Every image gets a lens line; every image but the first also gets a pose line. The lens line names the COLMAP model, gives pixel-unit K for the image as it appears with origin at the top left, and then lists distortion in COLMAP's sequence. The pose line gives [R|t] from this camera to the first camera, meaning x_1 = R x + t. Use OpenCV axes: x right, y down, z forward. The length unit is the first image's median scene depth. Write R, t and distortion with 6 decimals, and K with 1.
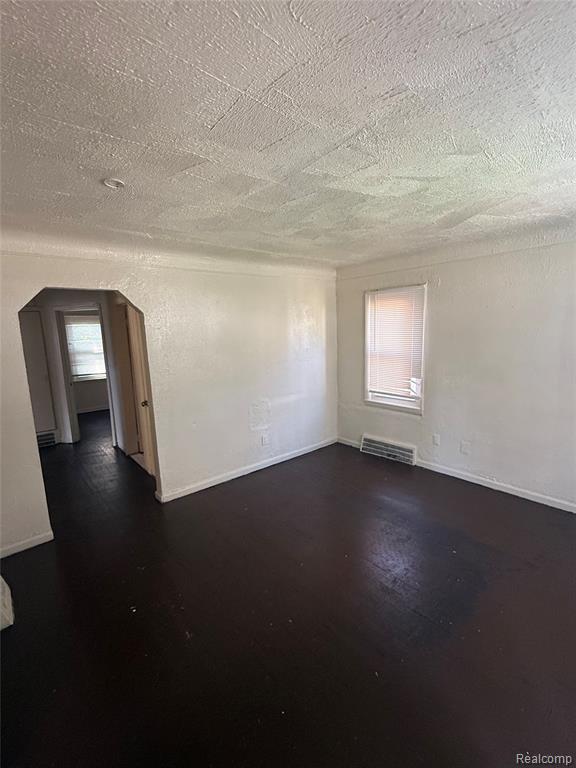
lens RADIAL K [[345.4, 0, 288.0], [0, 345.4, 384.0], [0, 0, 1]] dist [-0.000861, 0.000387]
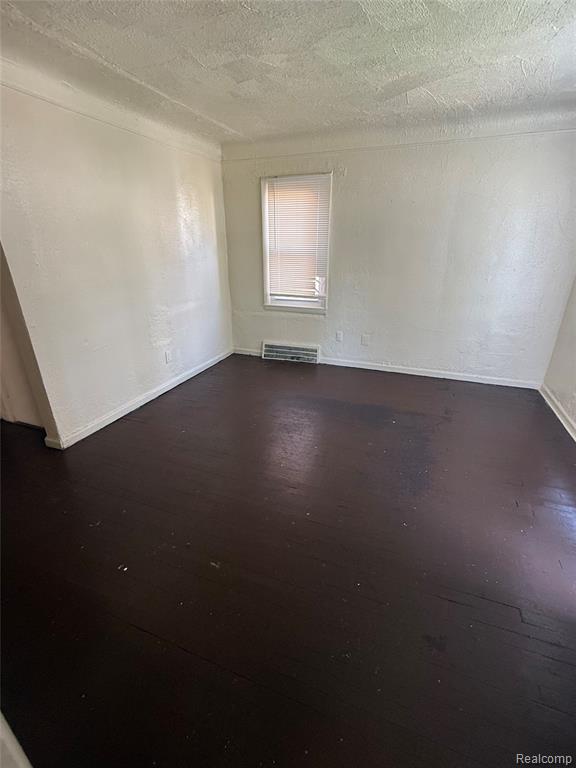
lens RADIAL K [[345.4, 0, 288.0], [0, 345.4, 384.0], [0, 0, 1]] dist [-0.000861, 0.000387]
pose [[0.879899, -0.154091, 0.449481, -0.197341], [0.050478, 0.970917, 0.234033, 0.041888], [-0.472471, -0.183236, 0.862088, 0.111134]]
